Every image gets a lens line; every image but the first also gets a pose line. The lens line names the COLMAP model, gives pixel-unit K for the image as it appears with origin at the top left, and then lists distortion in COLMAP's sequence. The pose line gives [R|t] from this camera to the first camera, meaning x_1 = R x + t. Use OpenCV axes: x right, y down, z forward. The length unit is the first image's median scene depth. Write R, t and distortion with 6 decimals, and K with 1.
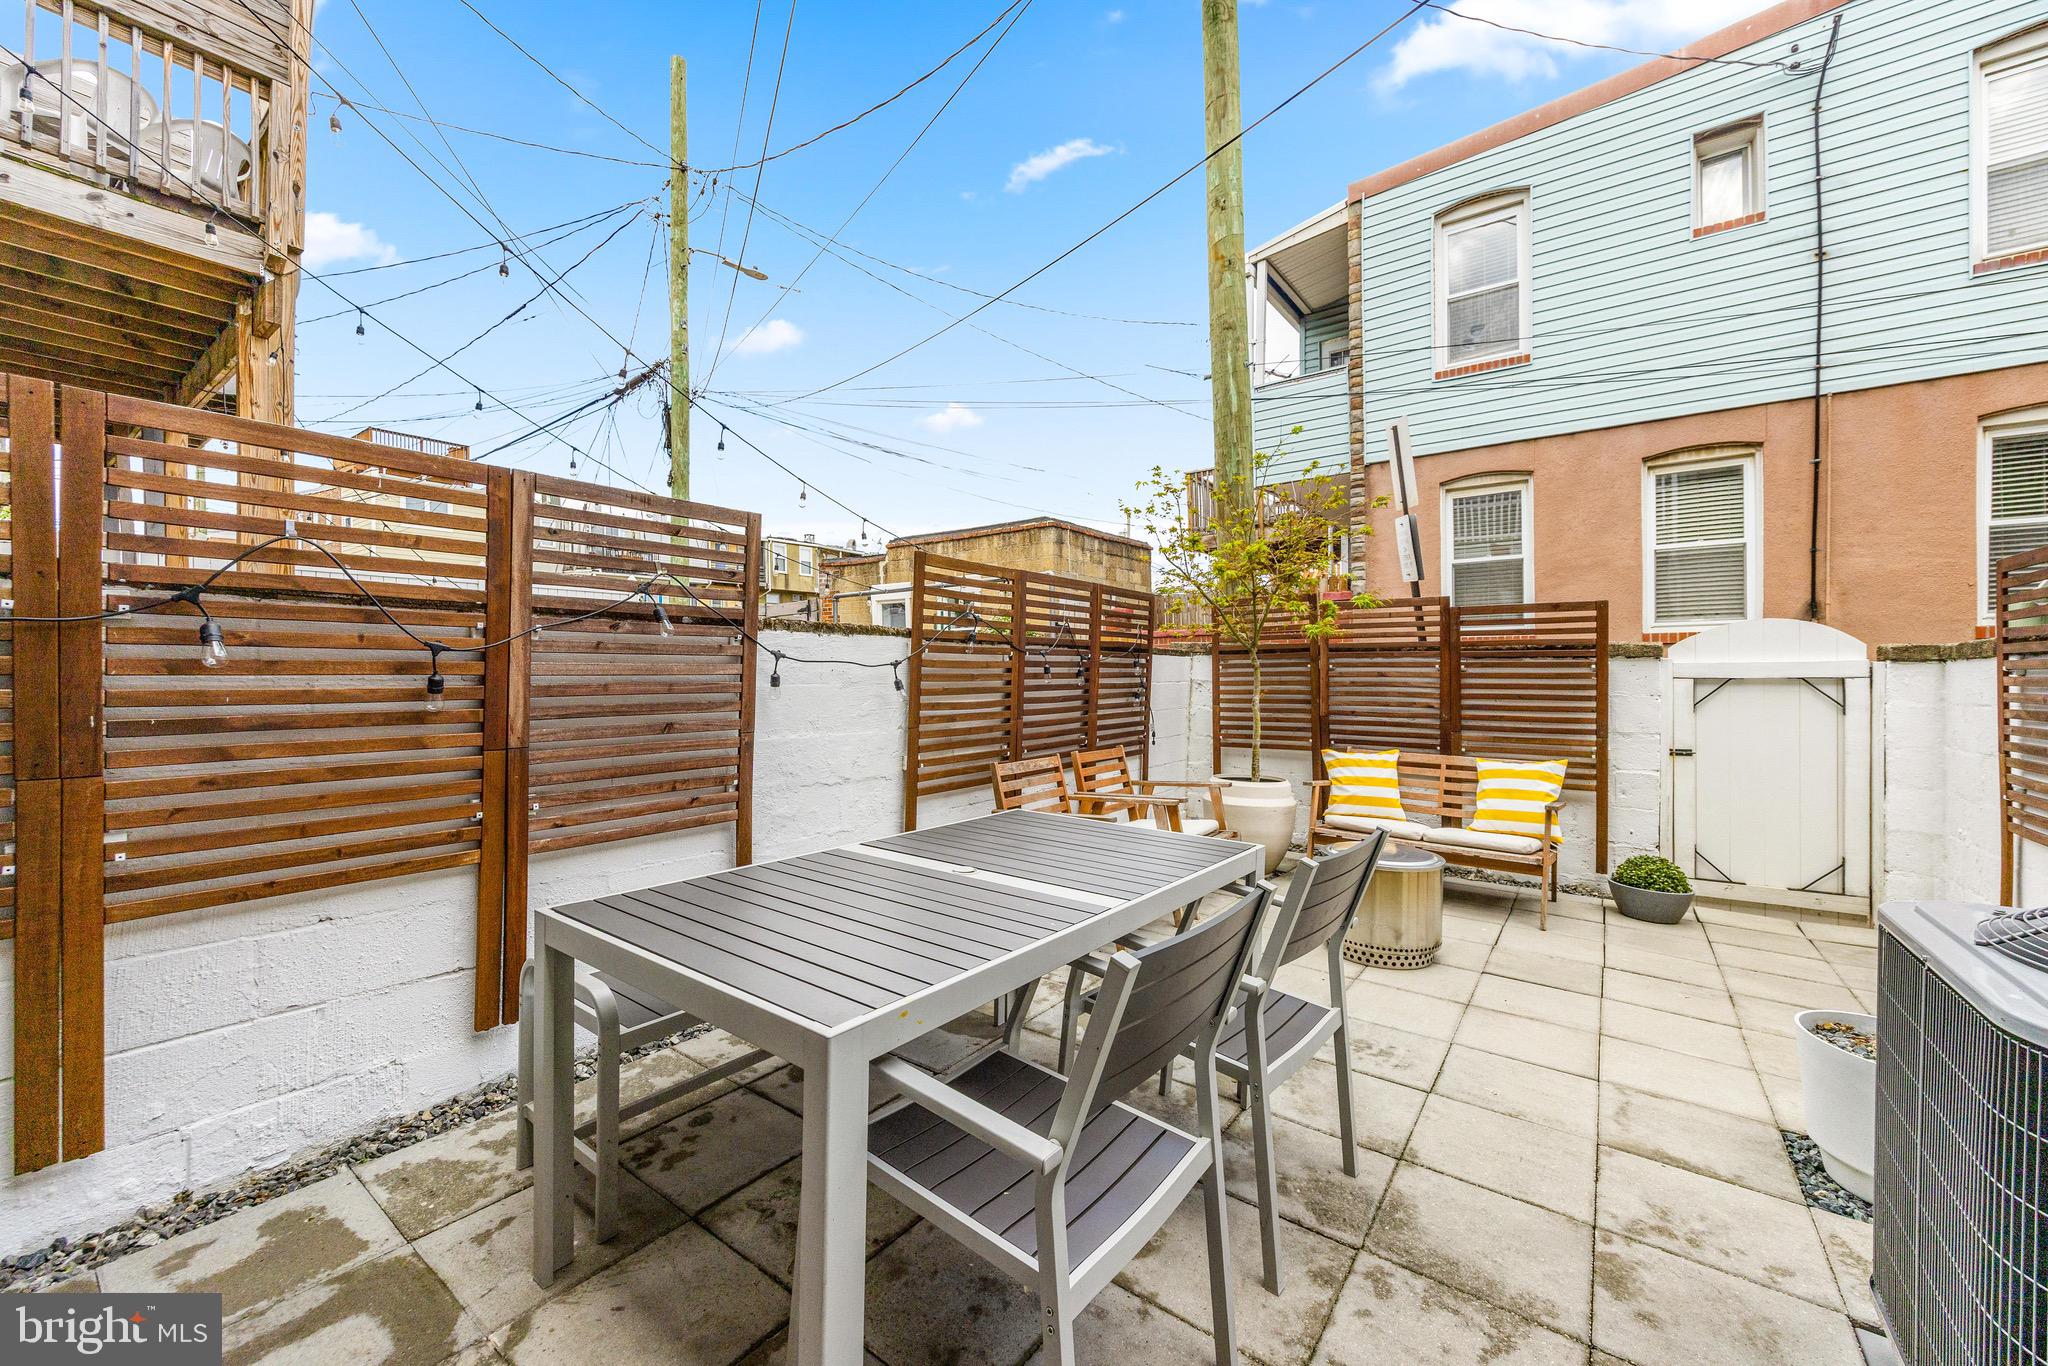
lens RADIAL K [[795.8, 0, 1026.1], [0, 795.8, 671.9], [0, 0, 1]] dist [-0.000530, -0.000718]
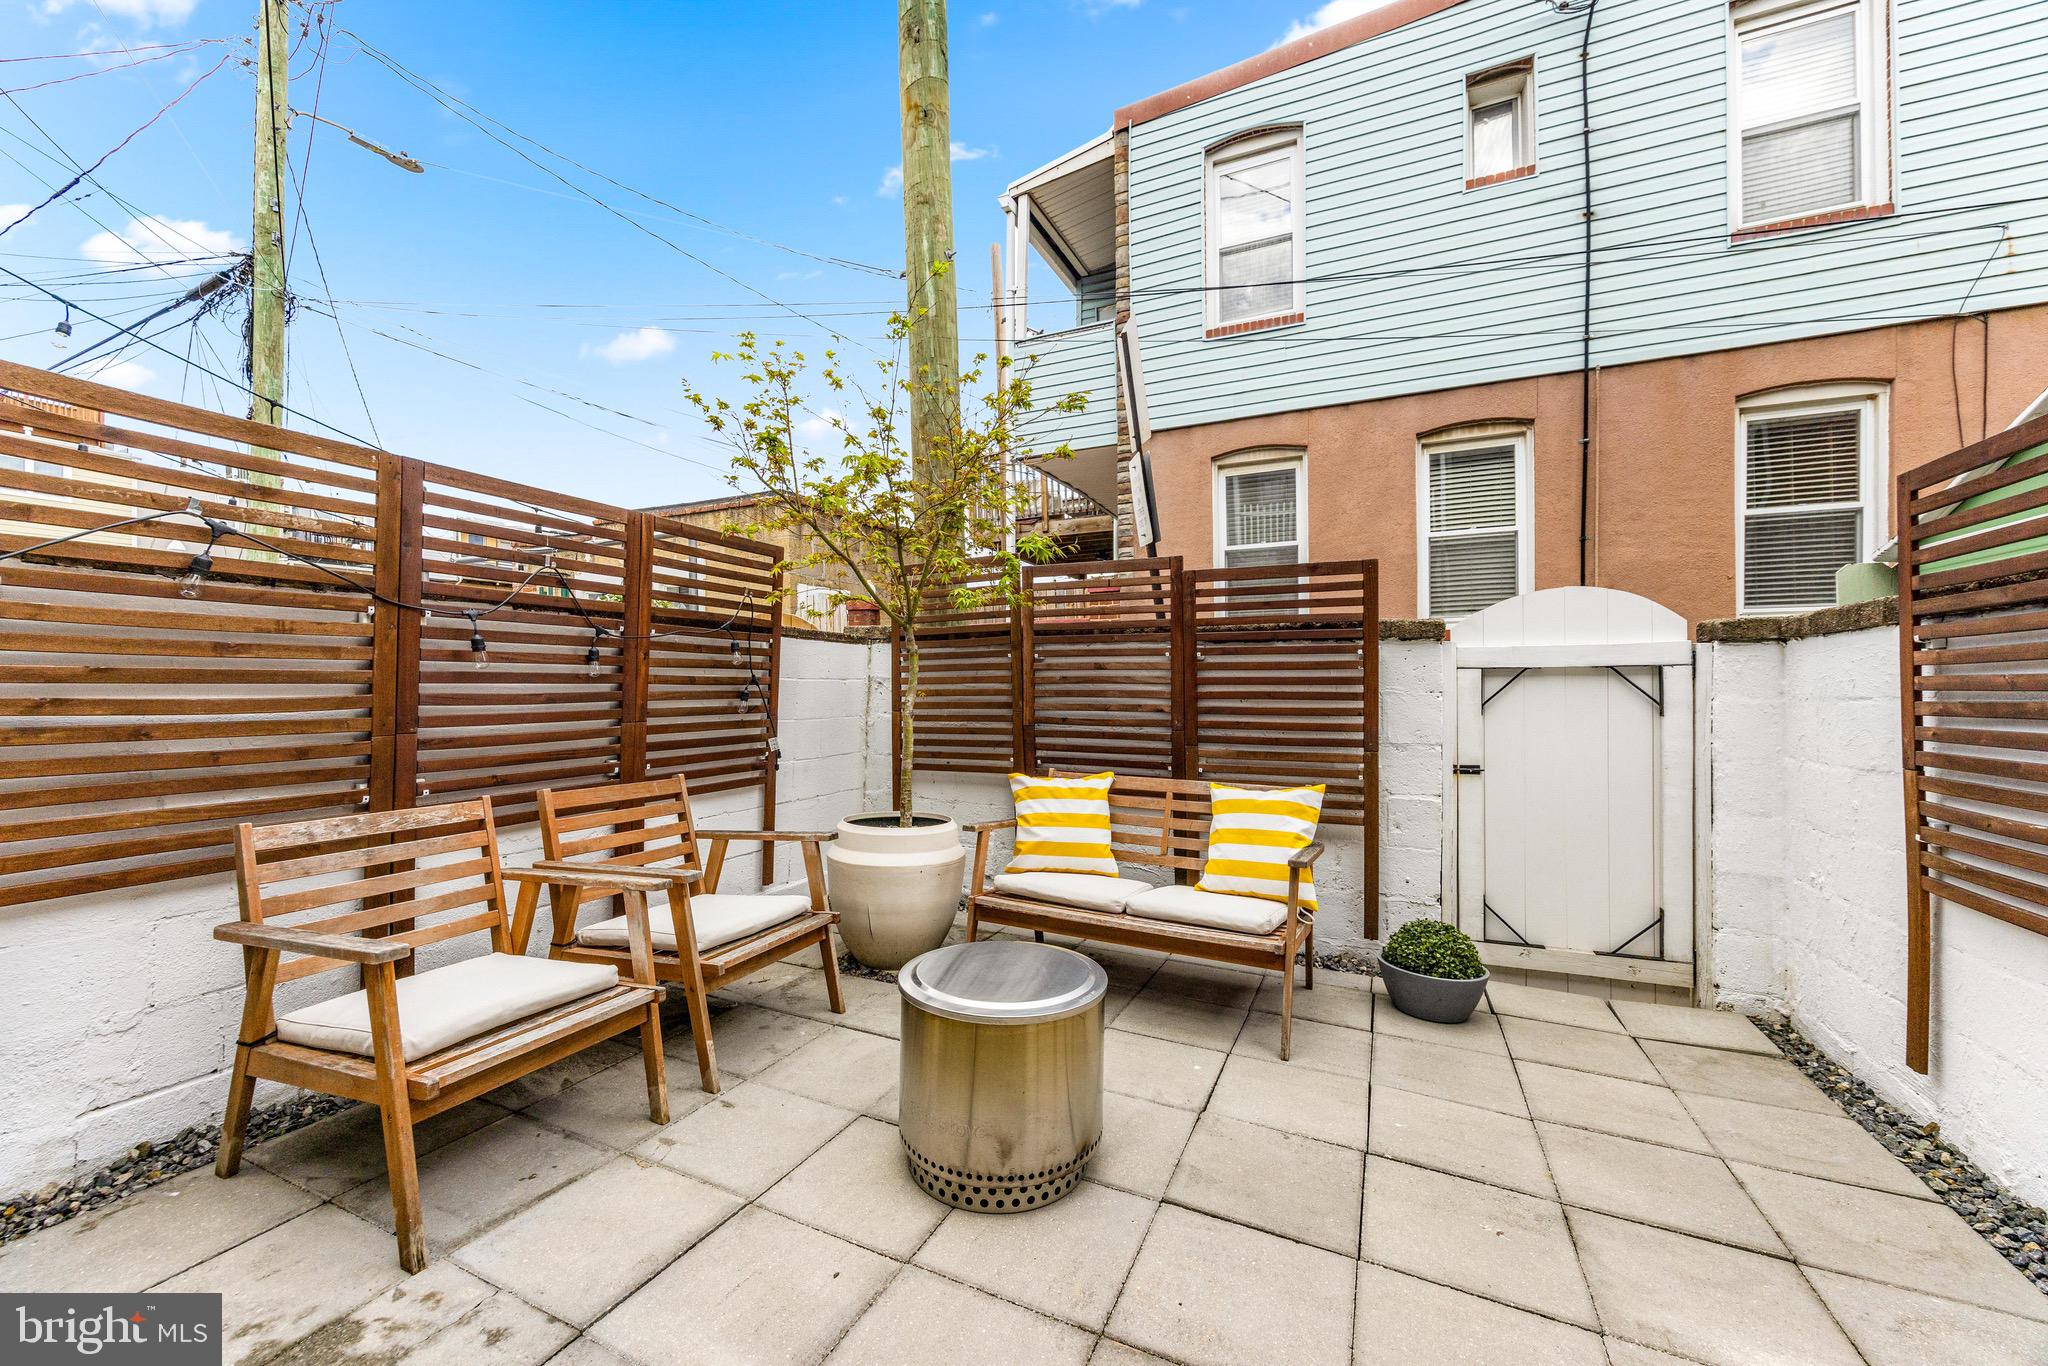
lens RADIAL K [[793.2, 0, 1027.4], [0, 793.2, 680.3], [0, 0, 1]] dist [-0.000475, -0.000061]
pose [[0.979029, 0.002583, 0.203706, 0.241544], [-0.000858, 0.999963, -0.008558, 0.022271], [-0.203721, 0.008203, 0.978995, 0.318282]]
